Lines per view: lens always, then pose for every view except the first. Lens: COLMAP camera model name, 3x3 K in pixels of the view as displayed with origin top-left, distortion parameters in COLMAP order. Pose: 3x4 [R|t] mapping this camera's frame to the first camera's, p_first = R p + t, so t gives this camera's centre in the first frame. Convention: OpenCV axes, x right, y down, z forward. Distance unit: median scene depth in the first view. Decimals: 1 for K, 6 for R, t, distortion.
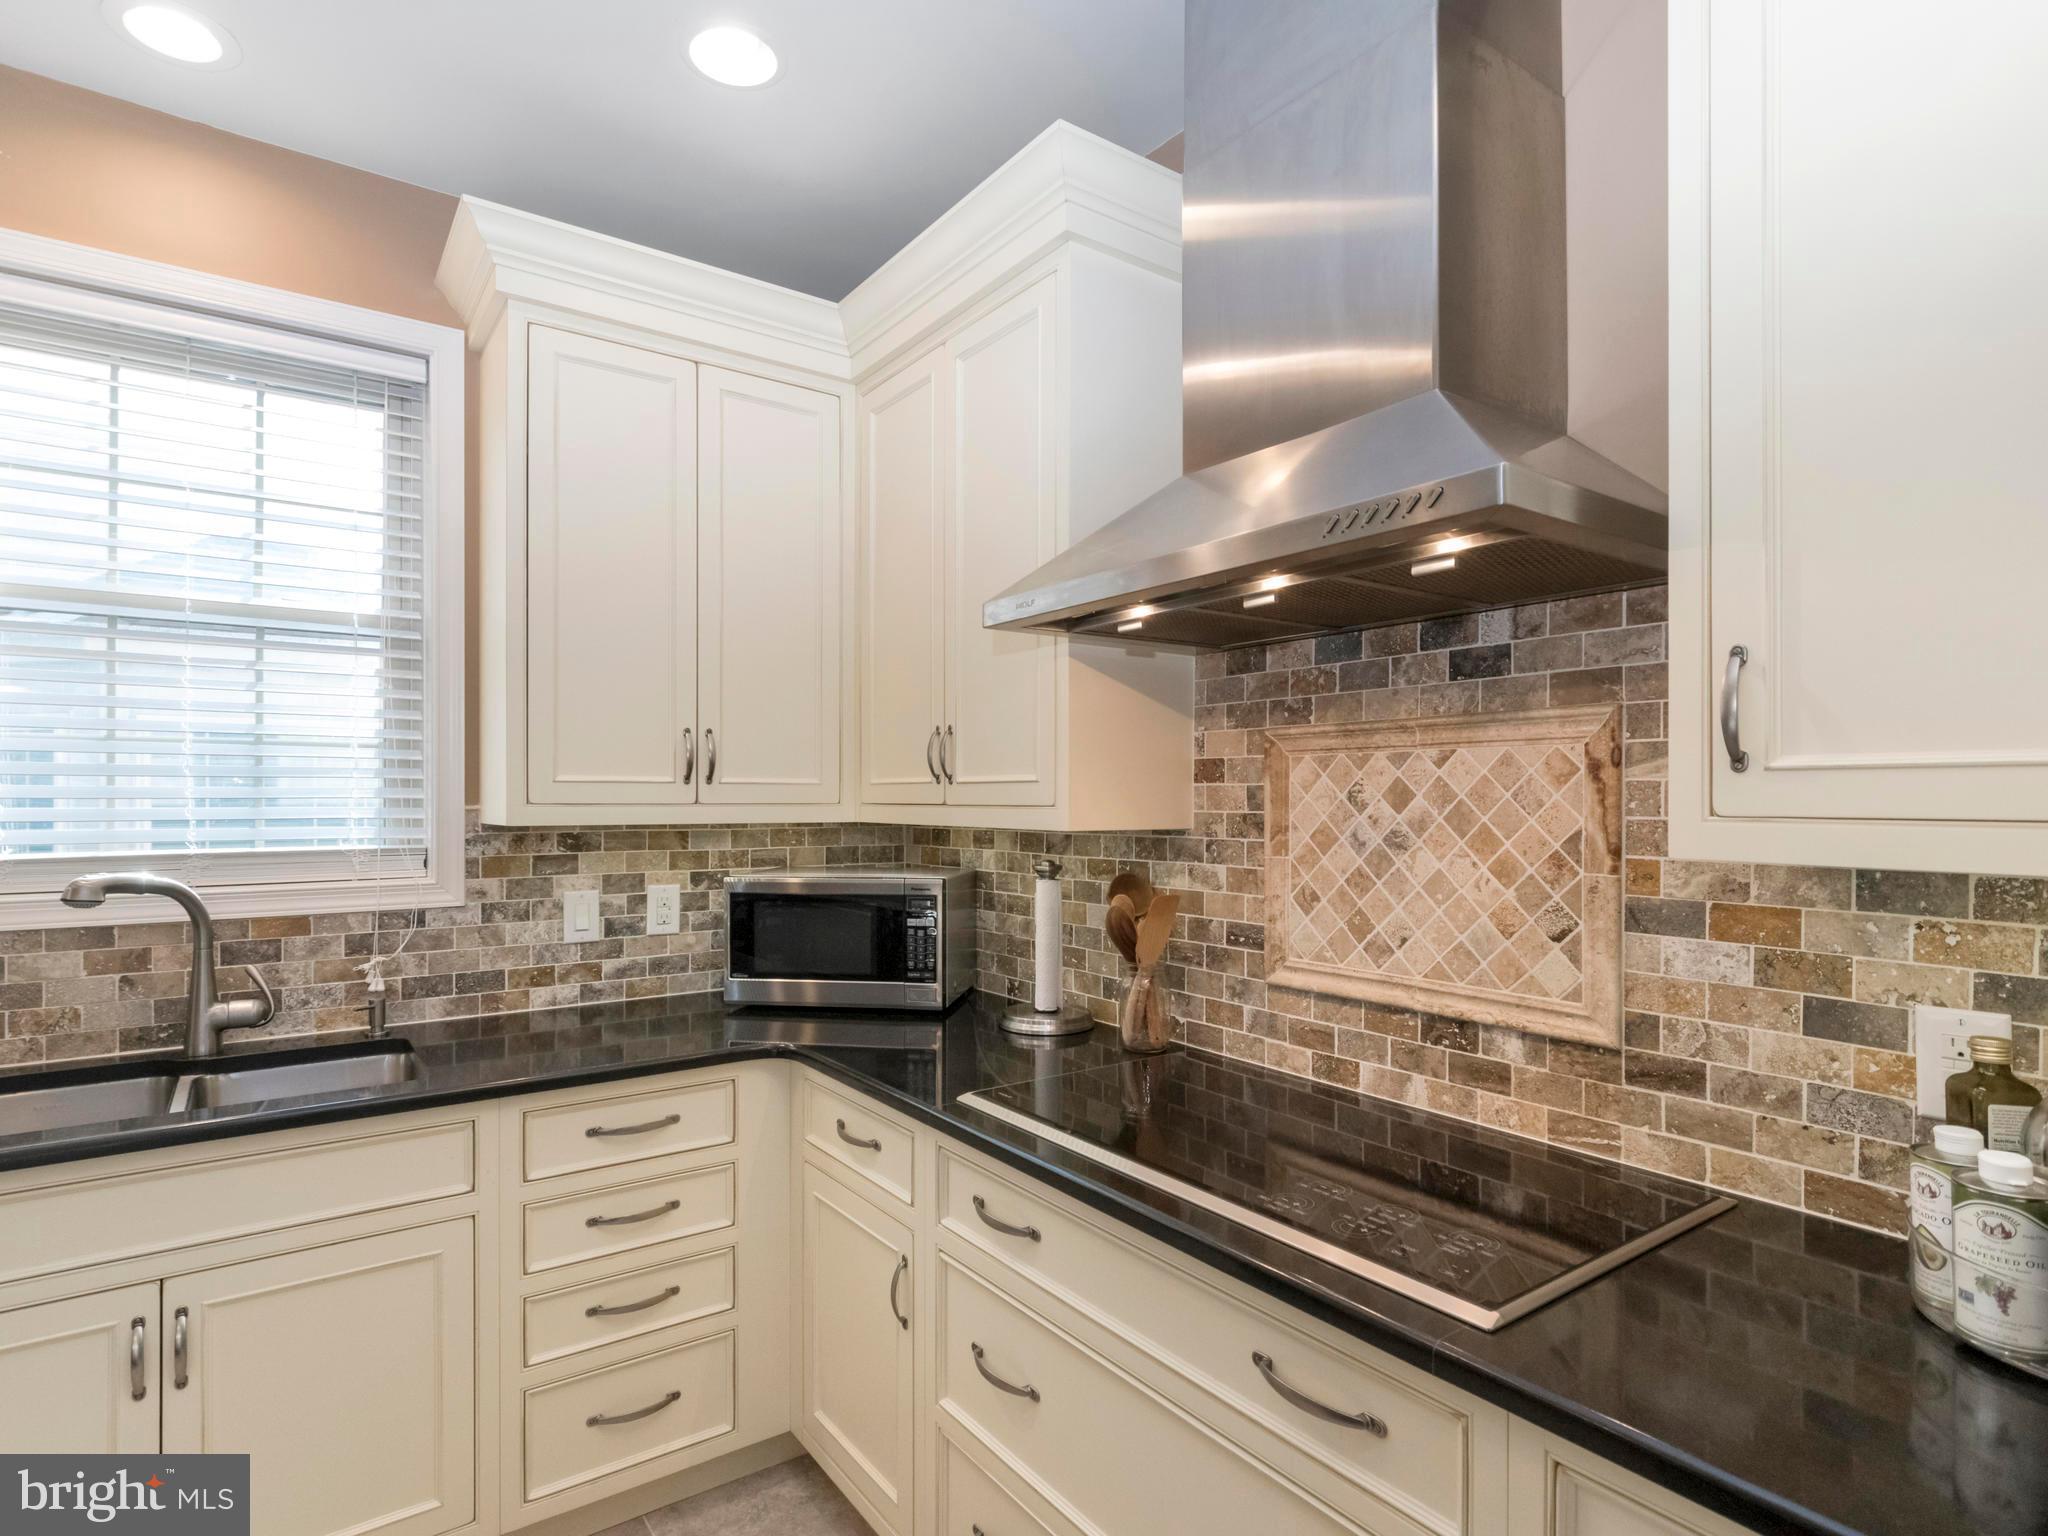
lens RADIAL K [[1064.5, 0, 989.4], [0, 1064.5, 794.6], [0, 0, 1]] dist [0.002567, -0.003704]
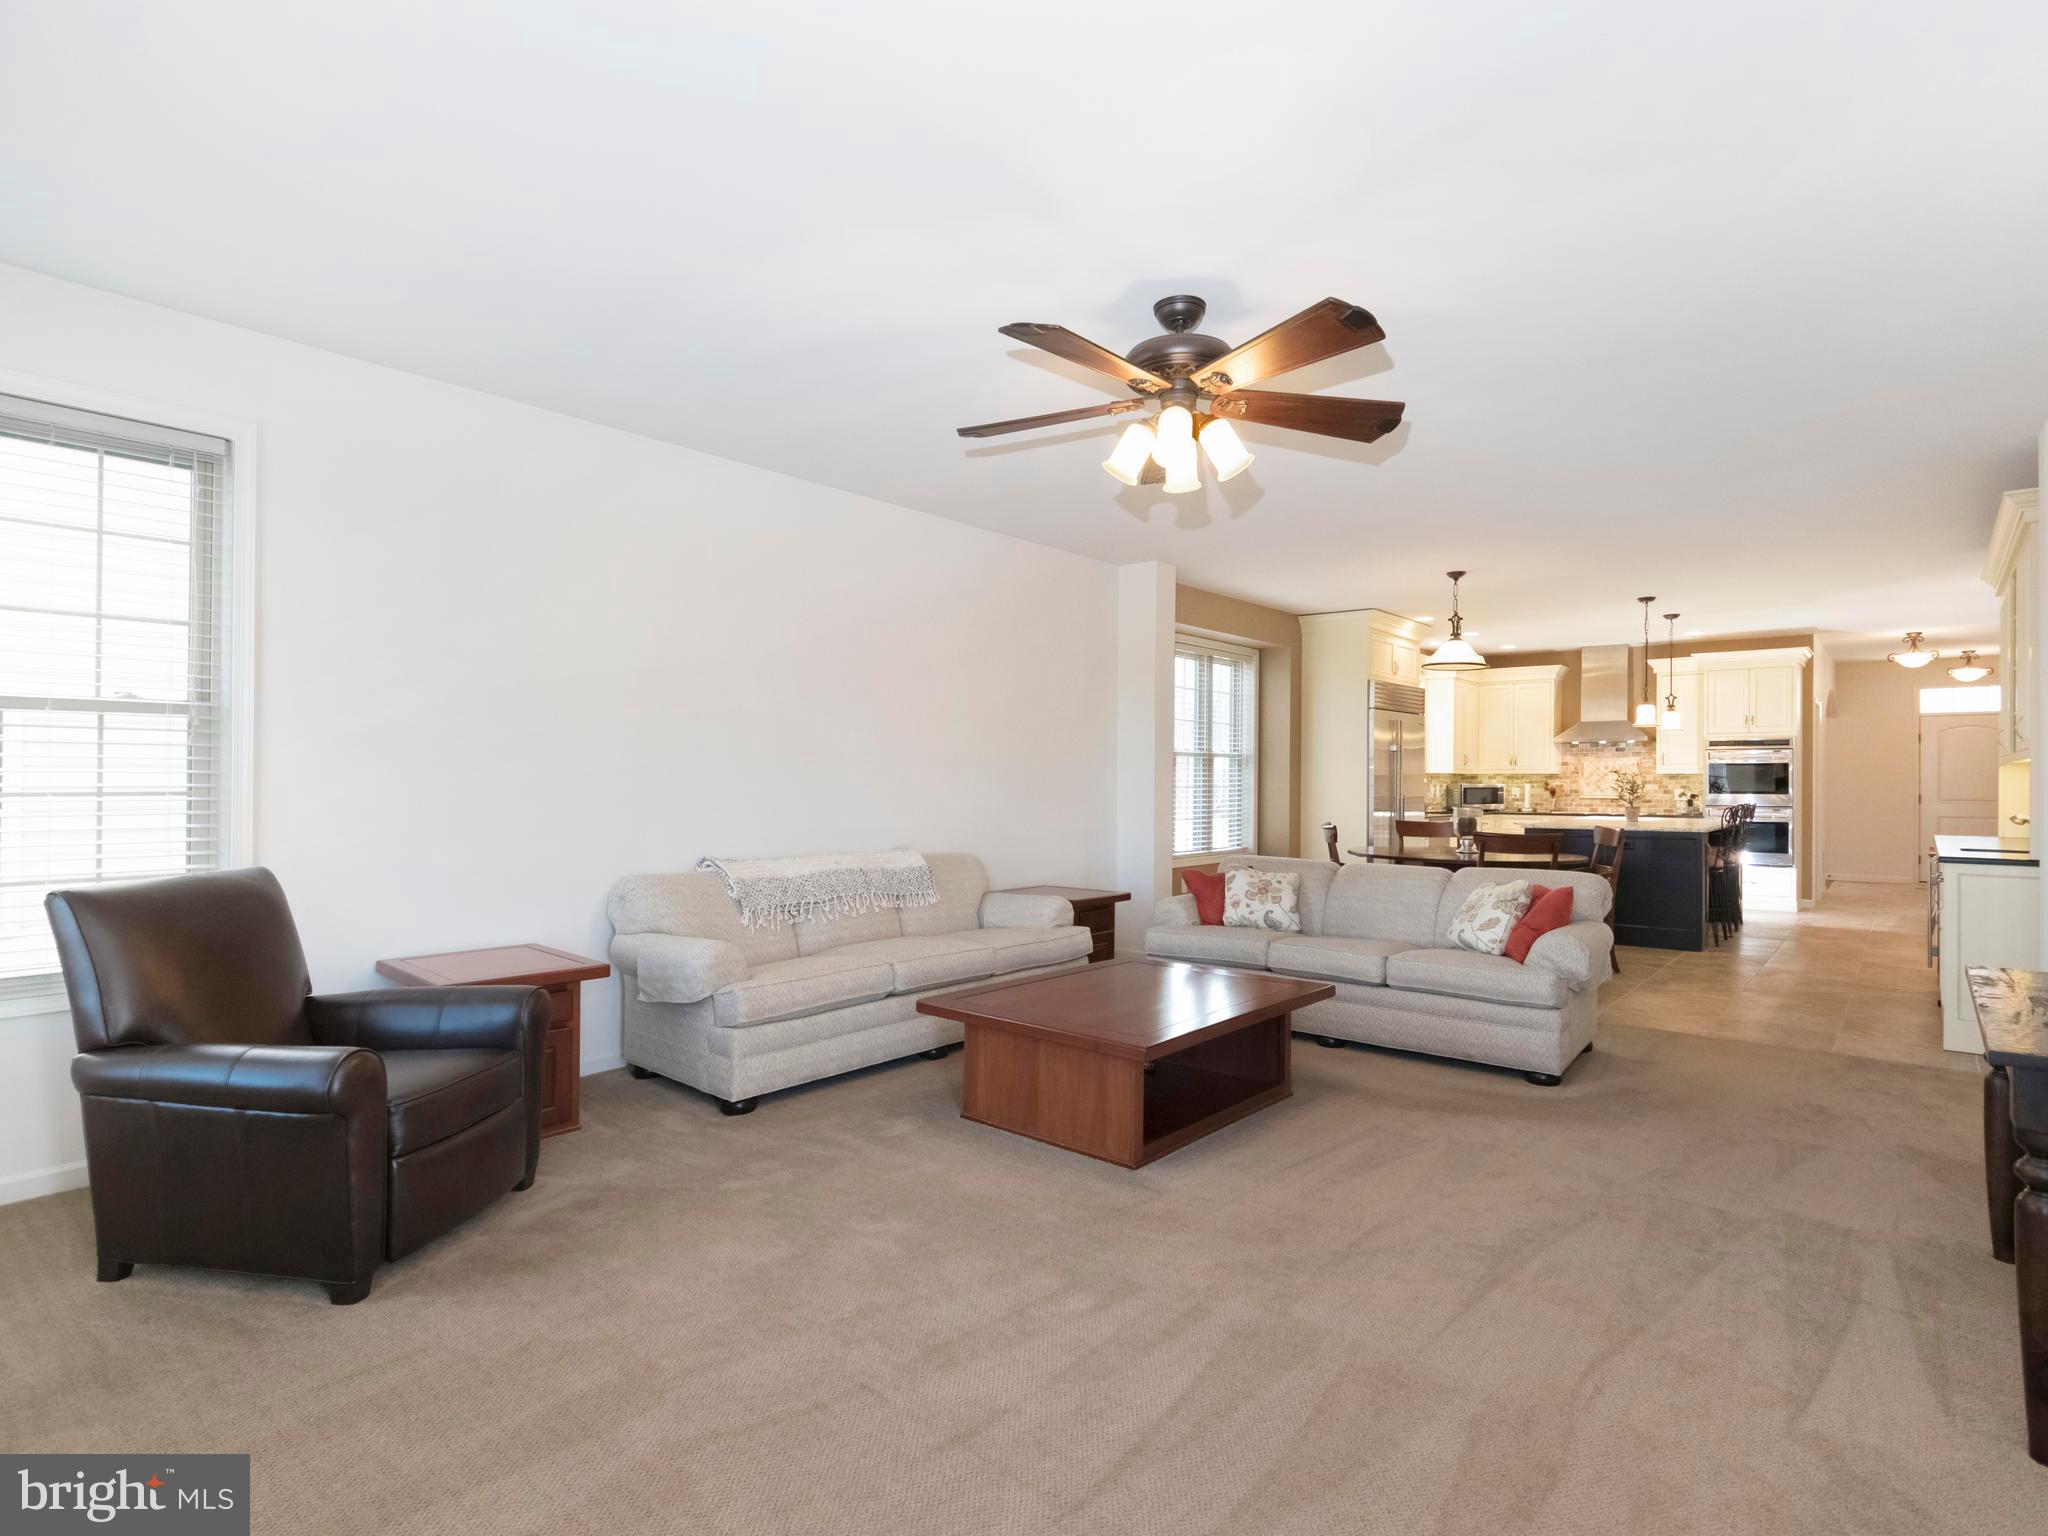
lens RADIAL K [[1064.5, 0, 1008.3], [0, 1064.5, 782.2], [0, 0, 1]] dist [0.002567, -0.003704]
pose [[0.965975, 0.003215, 0.258617, -4.601124], [-0.004030, 0.999988, 0.002621, 0.082518], [-0.258606, -0.003574, 0.965976, -4.170666]]
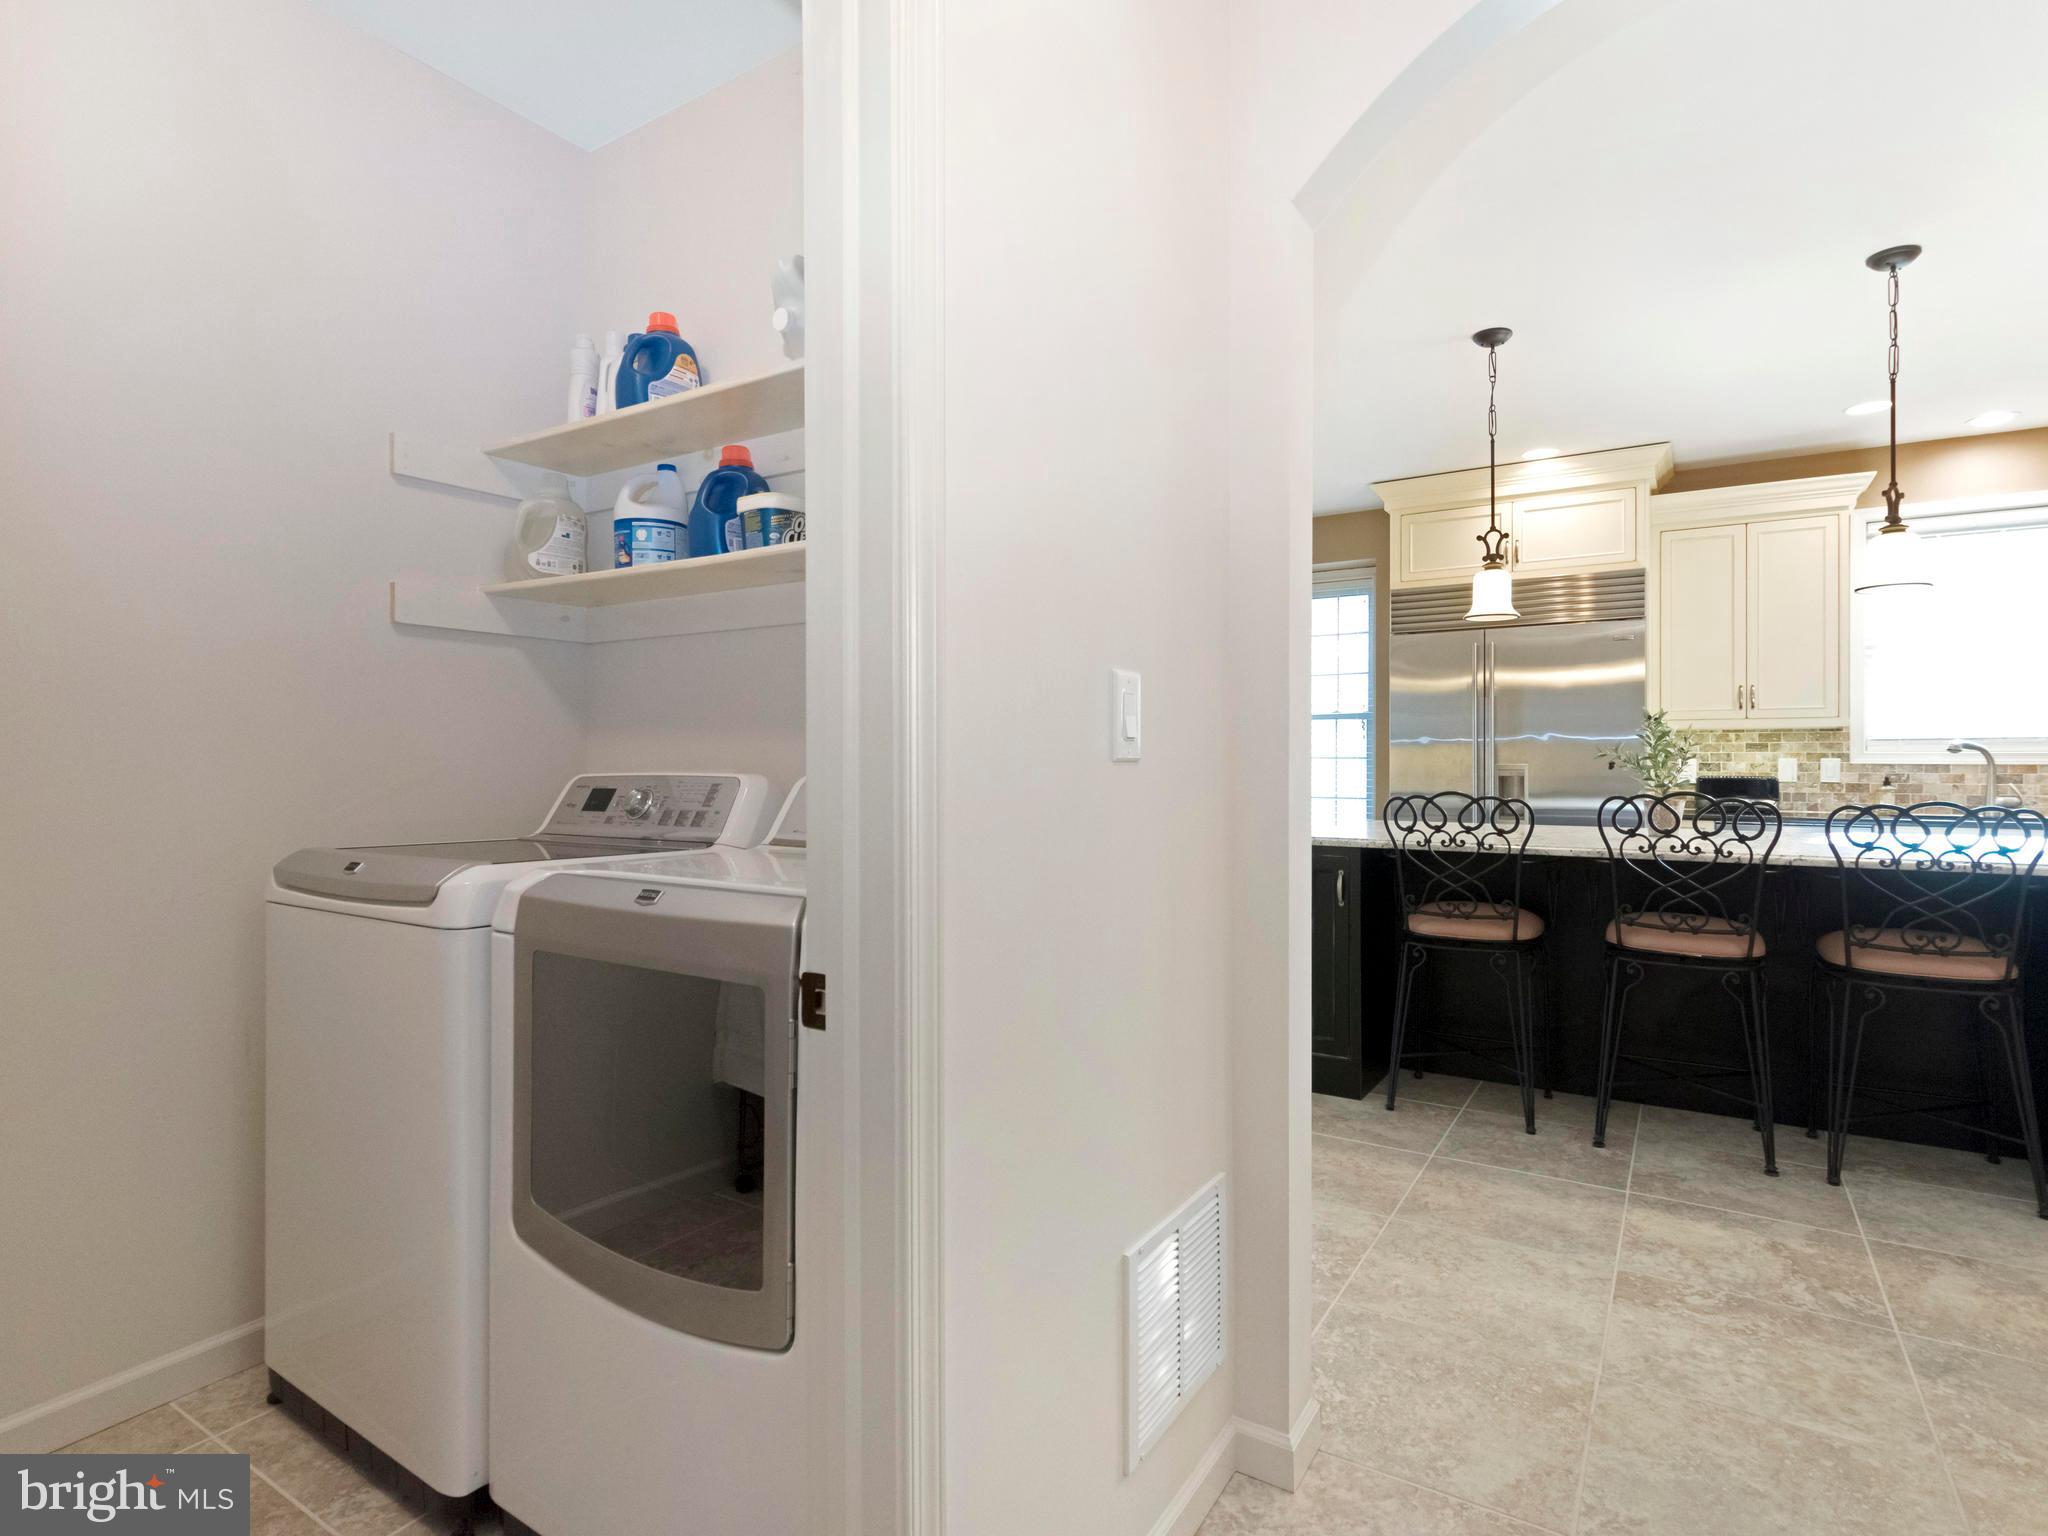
lens RADIAL K [[1064.5, 0, 1030.3], [0, 1064.5, 764.9], [0, 0, 1]] dist [0.002567, -0.003704]
pose [[0.395075, 0.006943, -0.918623, 0.683056], [0.000443, 0.999970, 0.007749, 0.109981], [0.918649, -0.003468, 0.395060, -2.143451]]
